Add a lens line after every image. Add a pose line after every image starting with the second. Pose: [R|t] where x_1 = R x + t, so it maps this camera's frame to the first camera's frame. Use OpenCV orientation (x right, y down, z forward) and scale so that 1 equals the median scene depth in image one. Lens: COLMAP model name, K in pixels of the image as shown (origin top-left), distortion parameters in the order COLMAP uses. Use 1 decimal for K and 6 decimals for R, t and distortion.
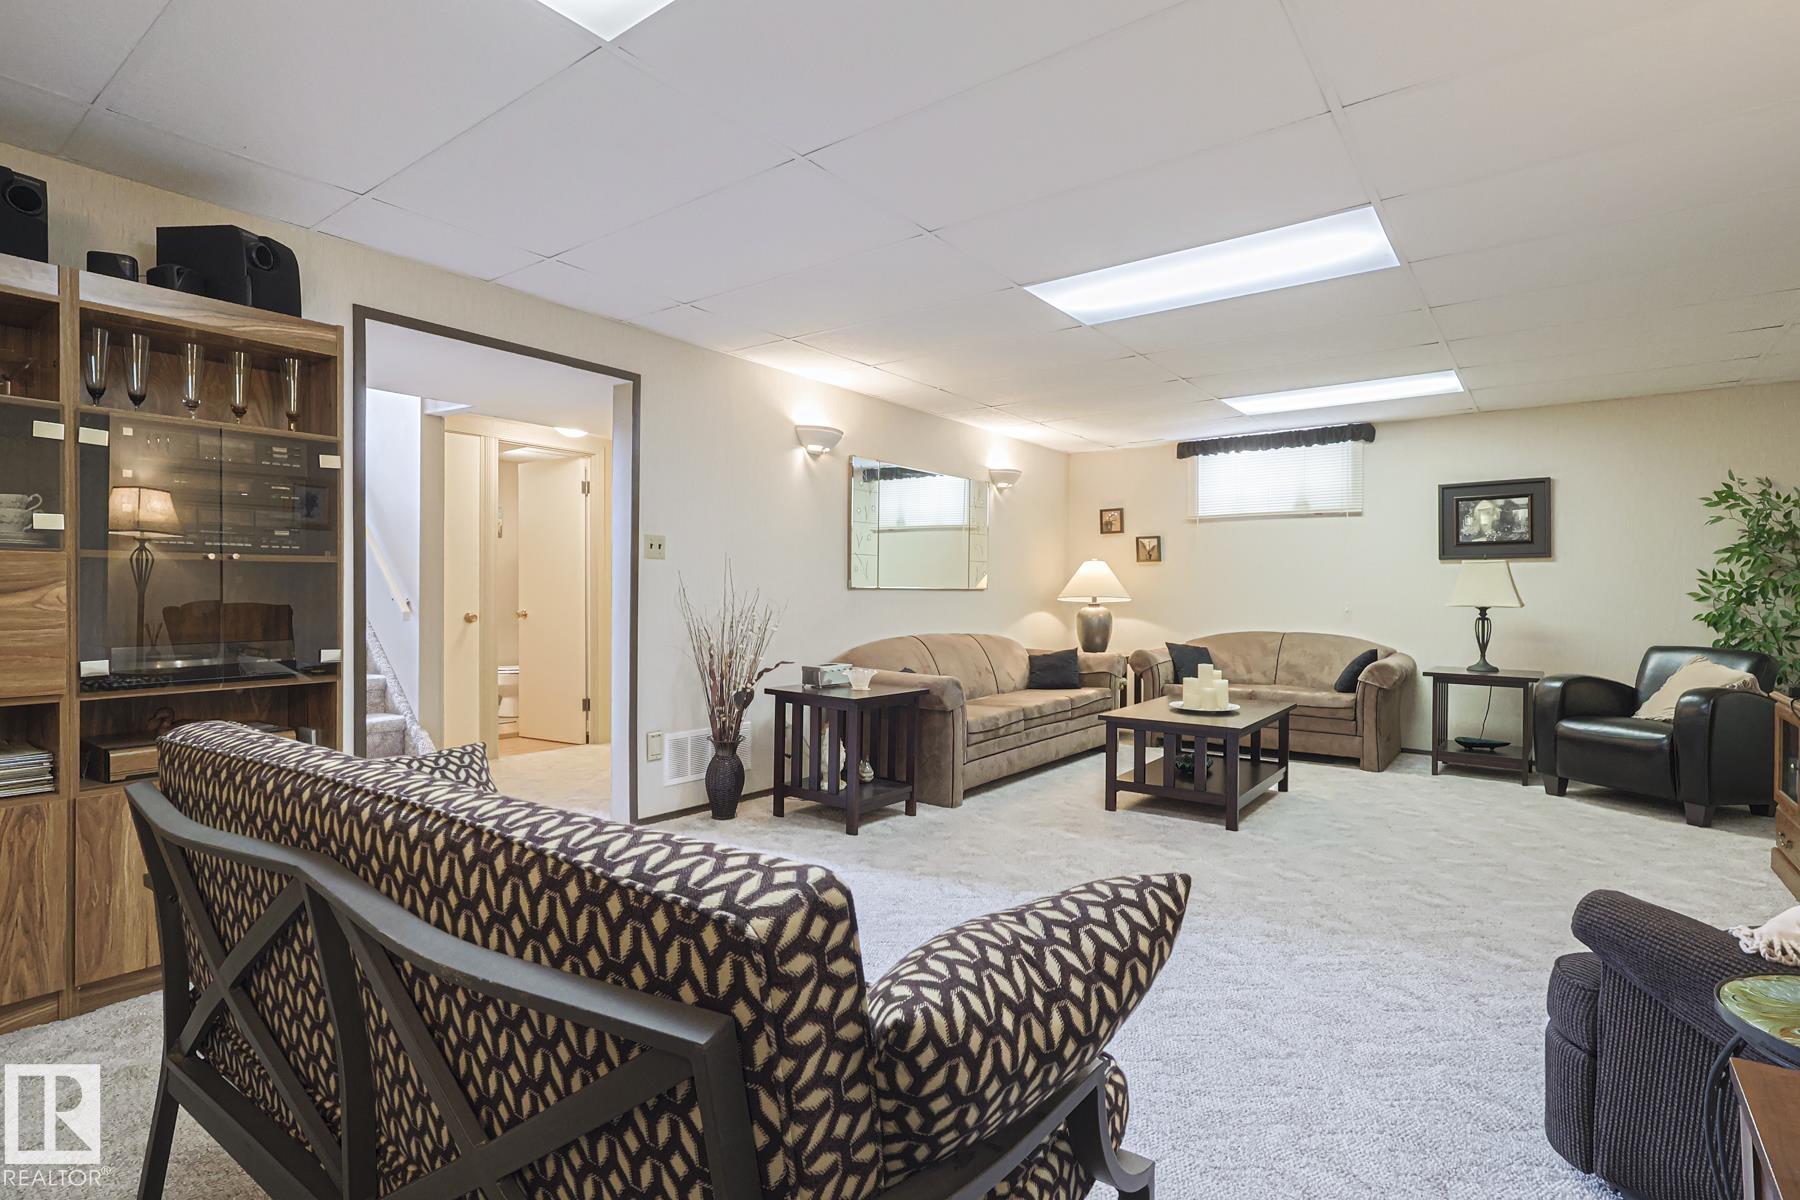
lens RADIAL K [[904.6, 0, 915.3], [0, 904.6, 601.9], [0, 0, 1]] dist [-0.002570, -0.000459]
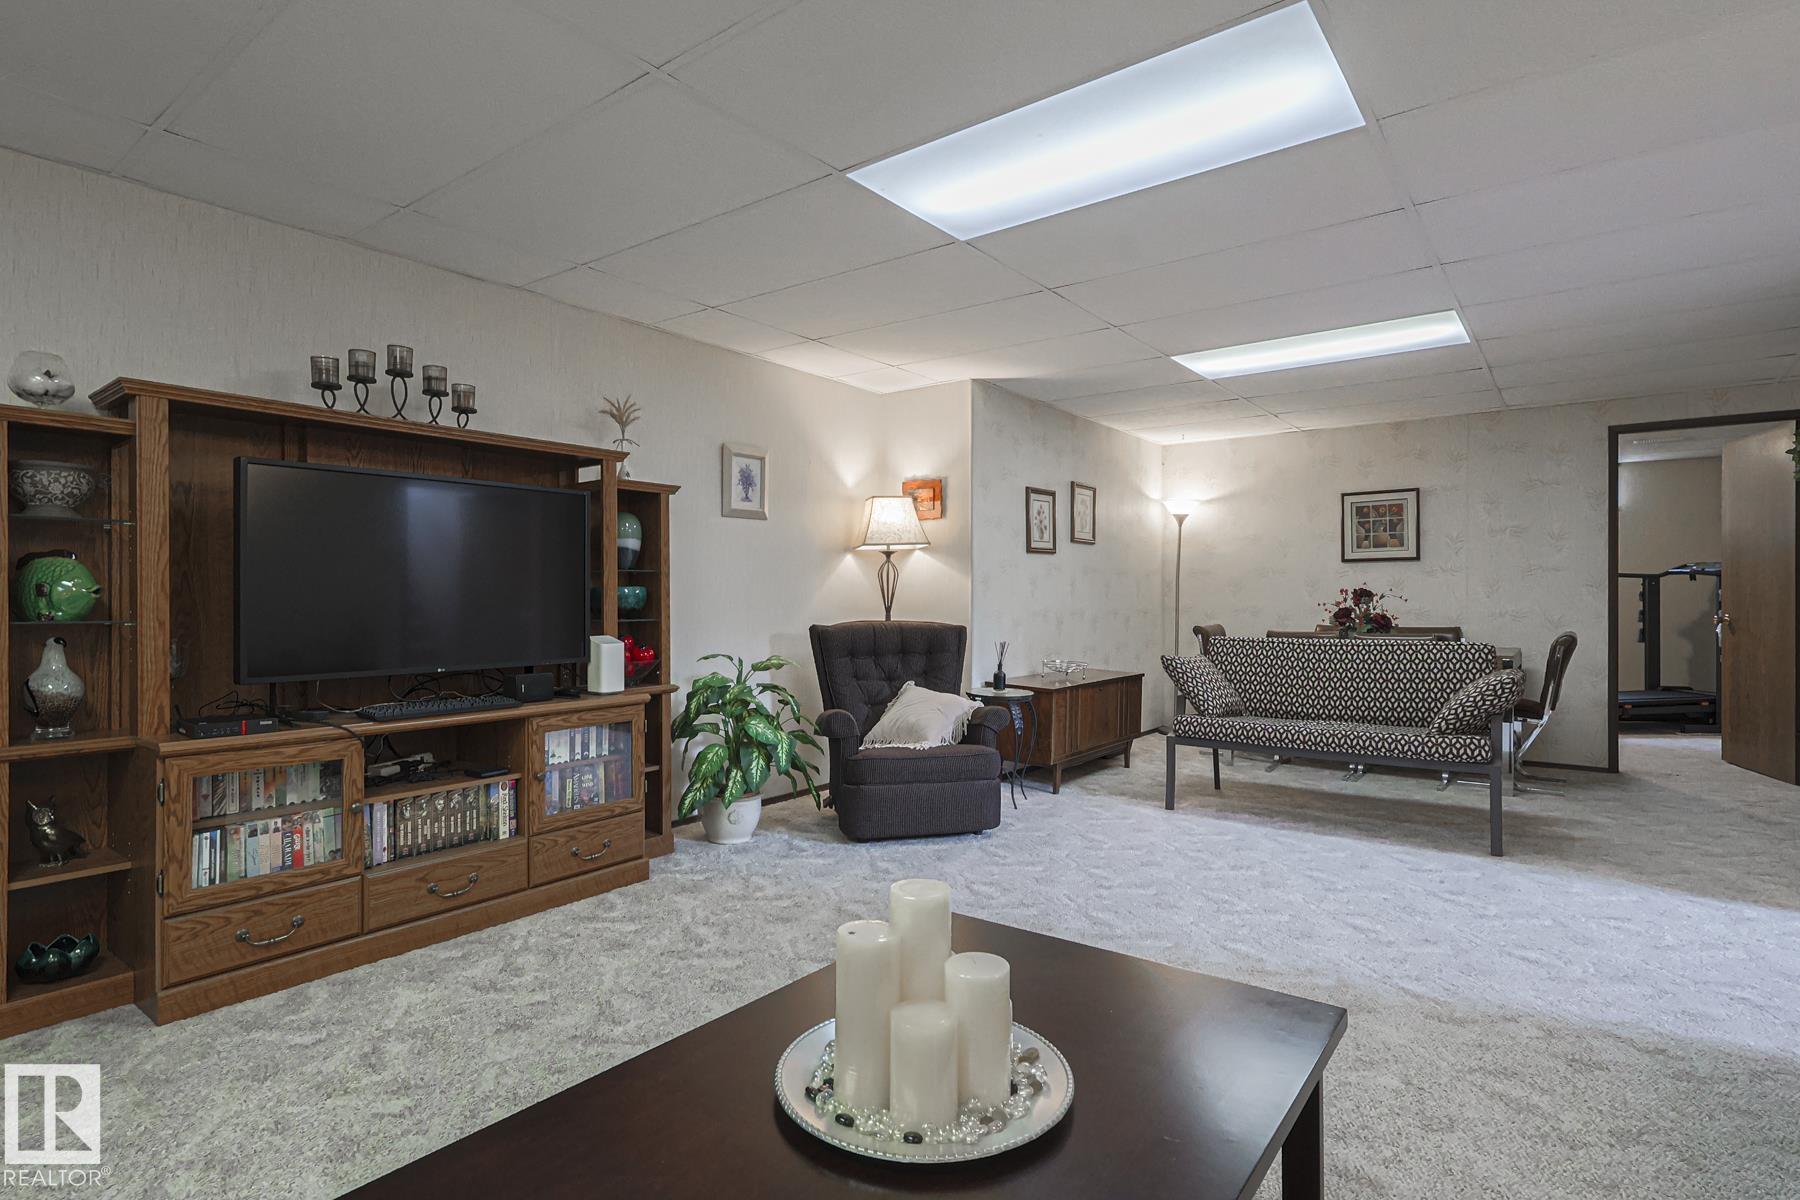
lens RADIAL K [[871.3, 0, 916.9], [0, 871.3, 596.3], [0, 0, 1]] dist [0.000503, 0.000316]
pose [[-0.999431, -0.007073, 0.032969, 0.260510], [-0.006832, 0.999949, 0.007432, -0.006825], [-0.033020, 0.007203, -0.999429, 1.008104]]
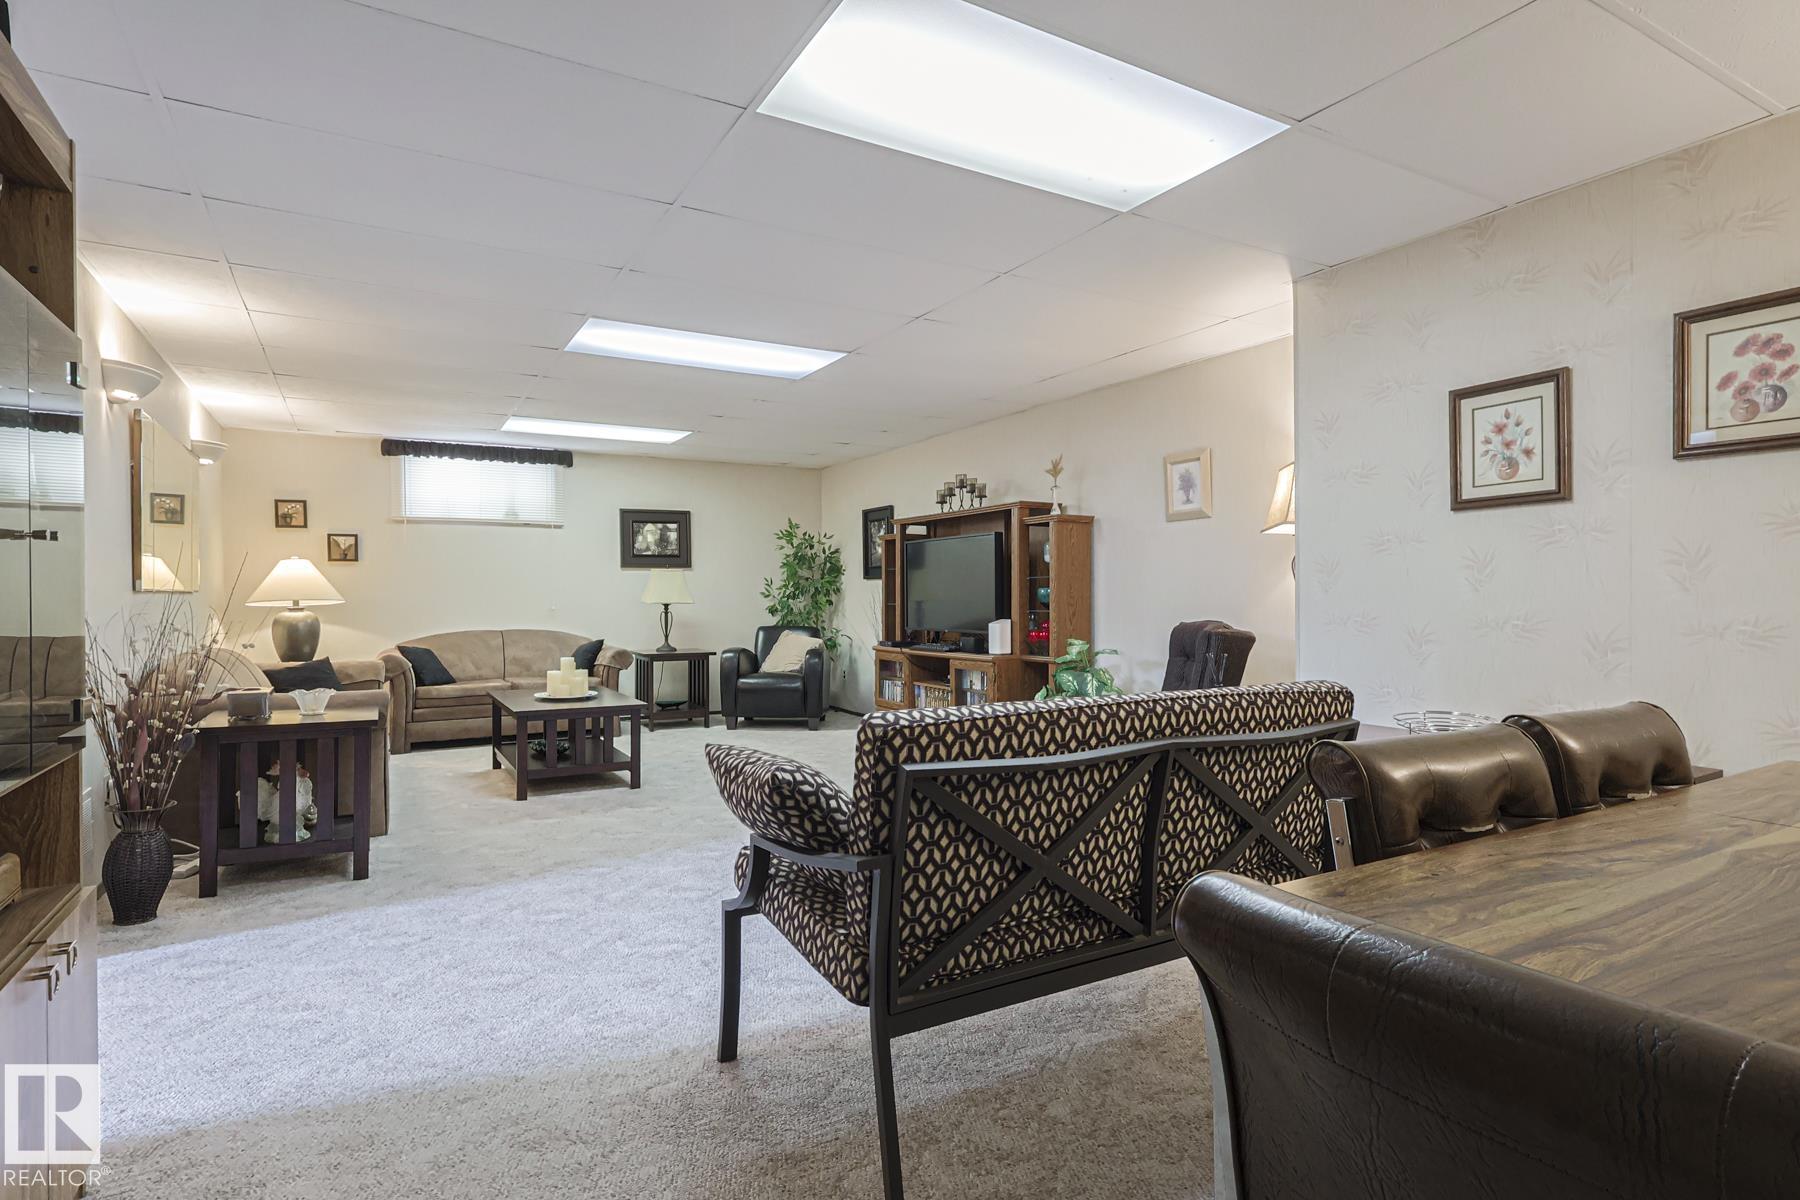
lens RADIAL K [[904.6, 0, 915.3], [0, 904.6, 601.9], [0, 0, 1]] dist [-0.002570, -0.000459]
pose [[0.383849, -0.013917, 0.923291, -0.460498], [0.014602, 0.999853, 0.009001, -0.003426], [-0.923281, 0.010026, 0.383995, 0.131881]]
